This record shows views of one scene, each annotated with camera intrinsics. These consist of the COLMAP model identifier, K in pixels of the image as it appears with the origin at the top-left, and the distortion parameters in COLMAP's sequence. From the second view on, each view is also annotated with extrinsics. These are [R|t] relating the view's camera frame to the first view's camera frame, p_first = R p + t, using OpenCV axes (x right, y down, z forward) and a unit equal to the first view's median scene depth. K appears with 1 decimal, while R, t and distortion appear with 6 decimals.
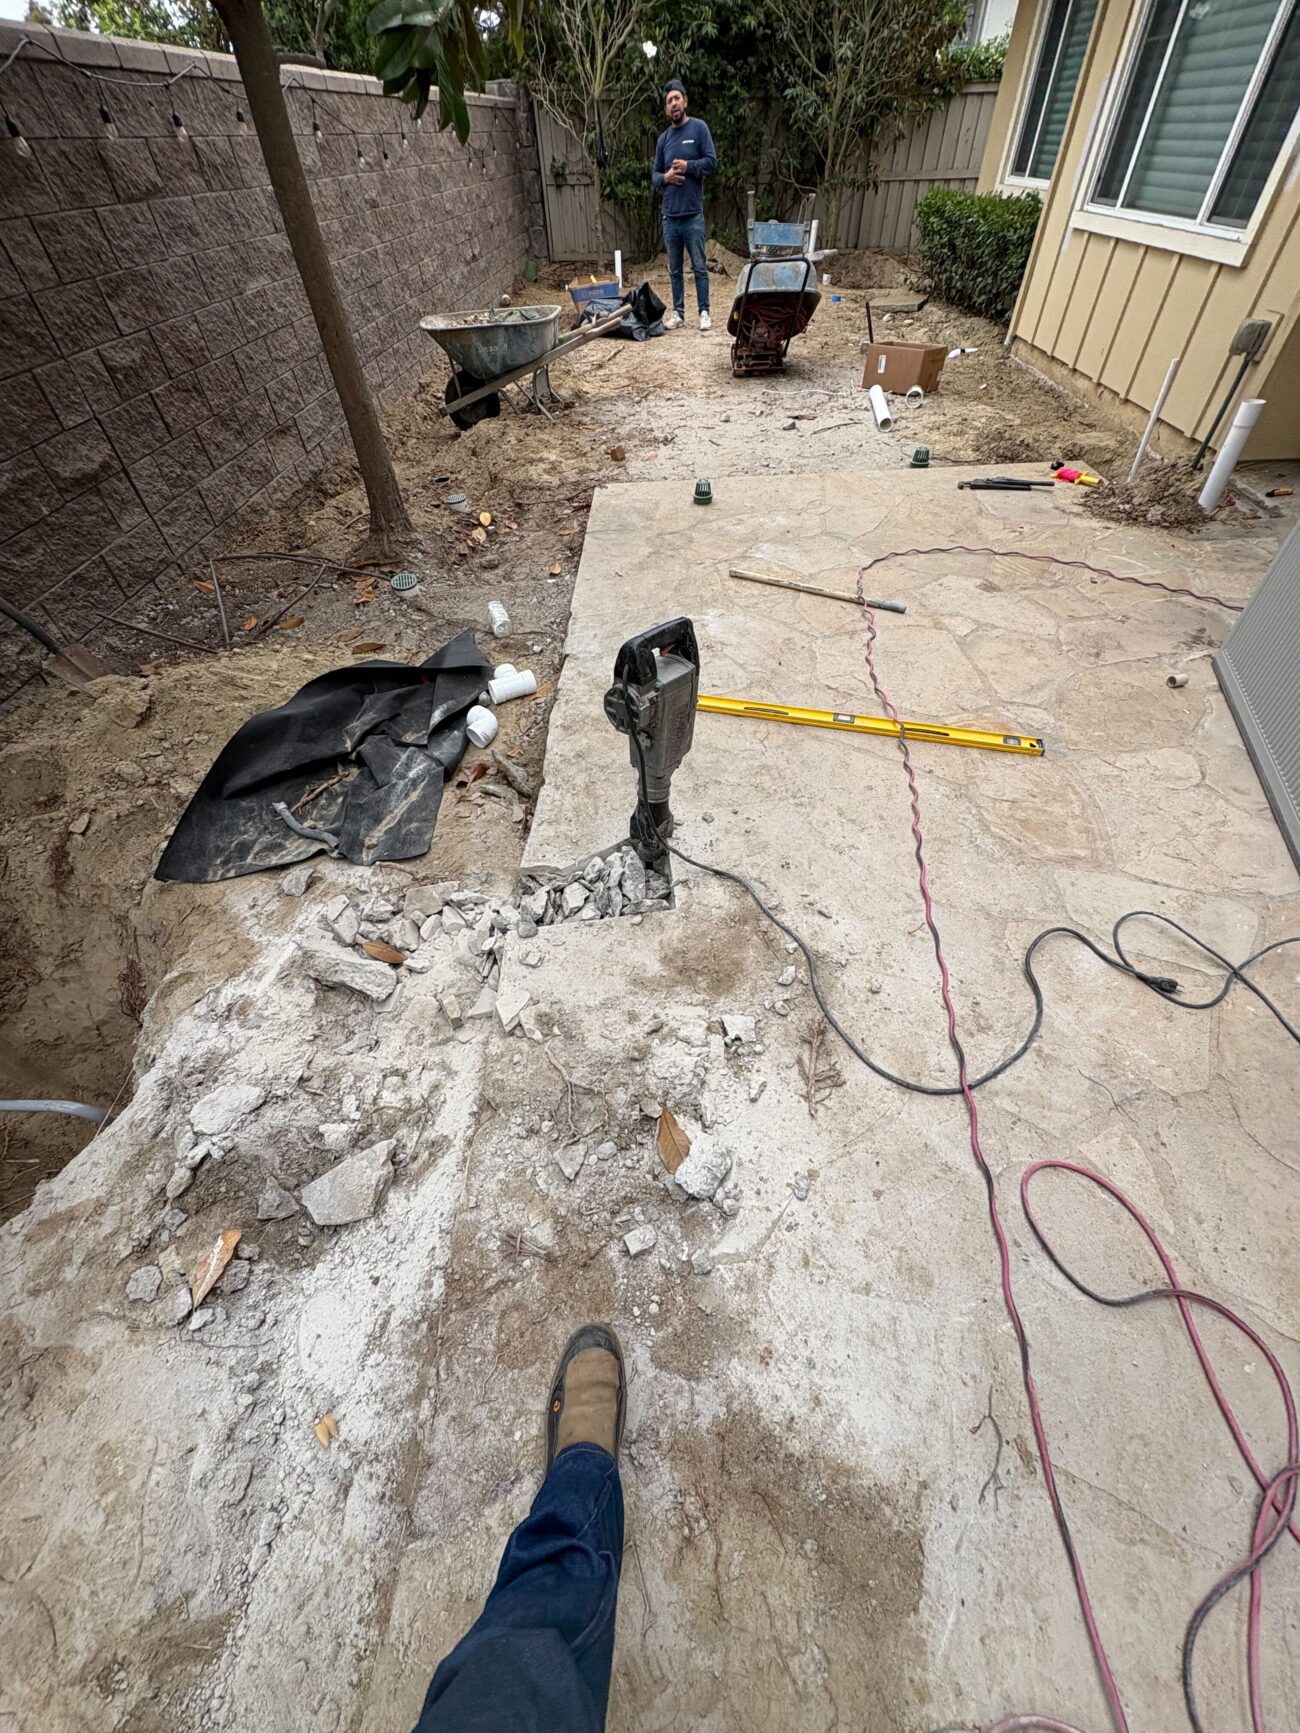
lens RADIAL K [[681.3, 0, 645.3], [0, 681.3, 869.3], [0, 0, 1]] dist [0.001508, 0.000094]
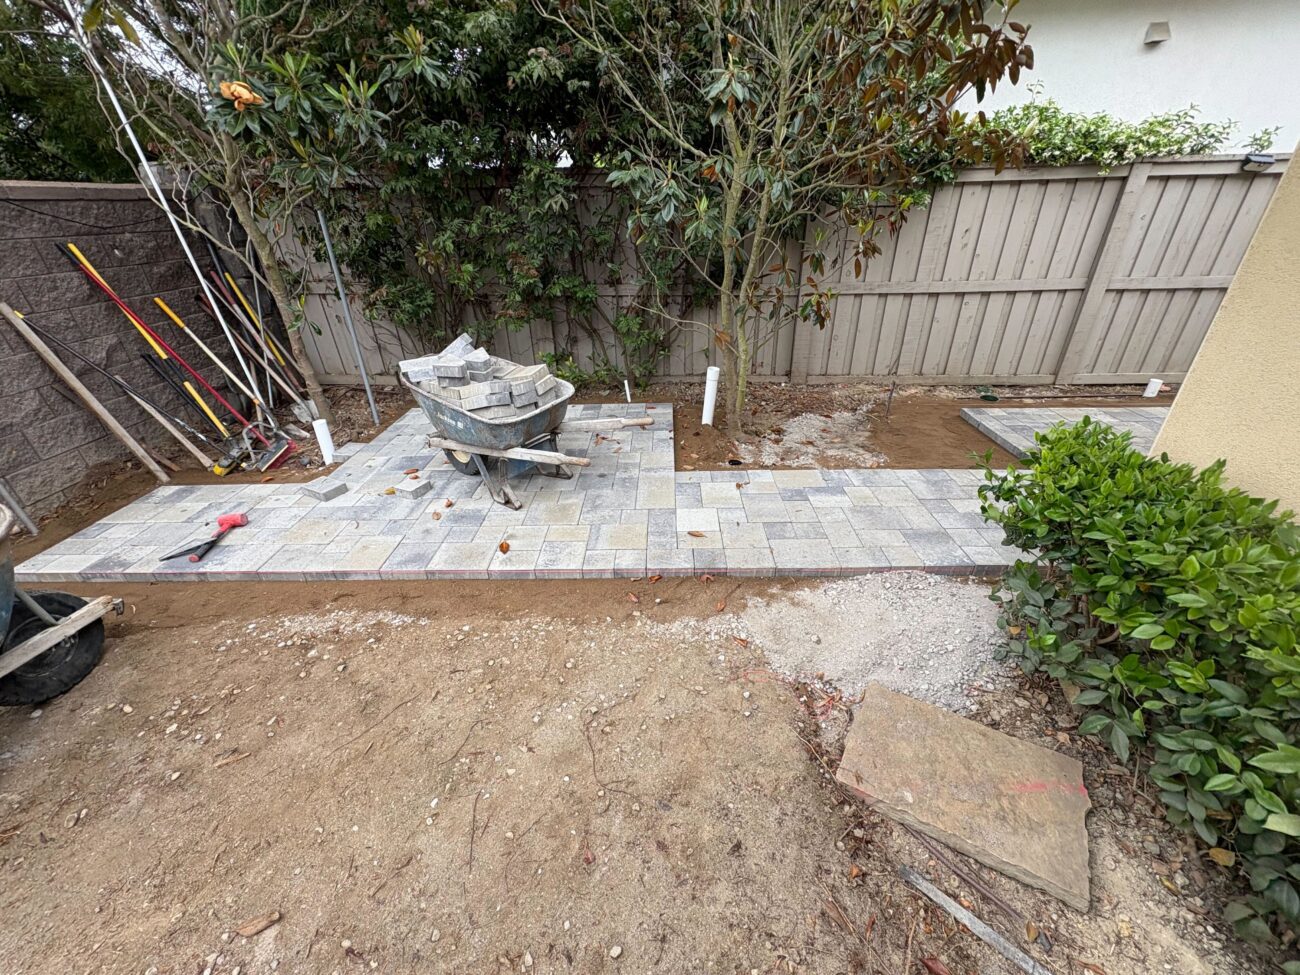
lens RADIAL K [[511.0, 0, 656.1], [0, 511.0, 486.4], [0, 0, 1]] dist [0.001508, 0.000094]
pose [[0.999962, -0.002952, 0.008169, 0.213102], [0.005334, 0.950962, -0.309262, -0.776712], [-0.006856, 0.309294, 0.950942, 0.685538]]
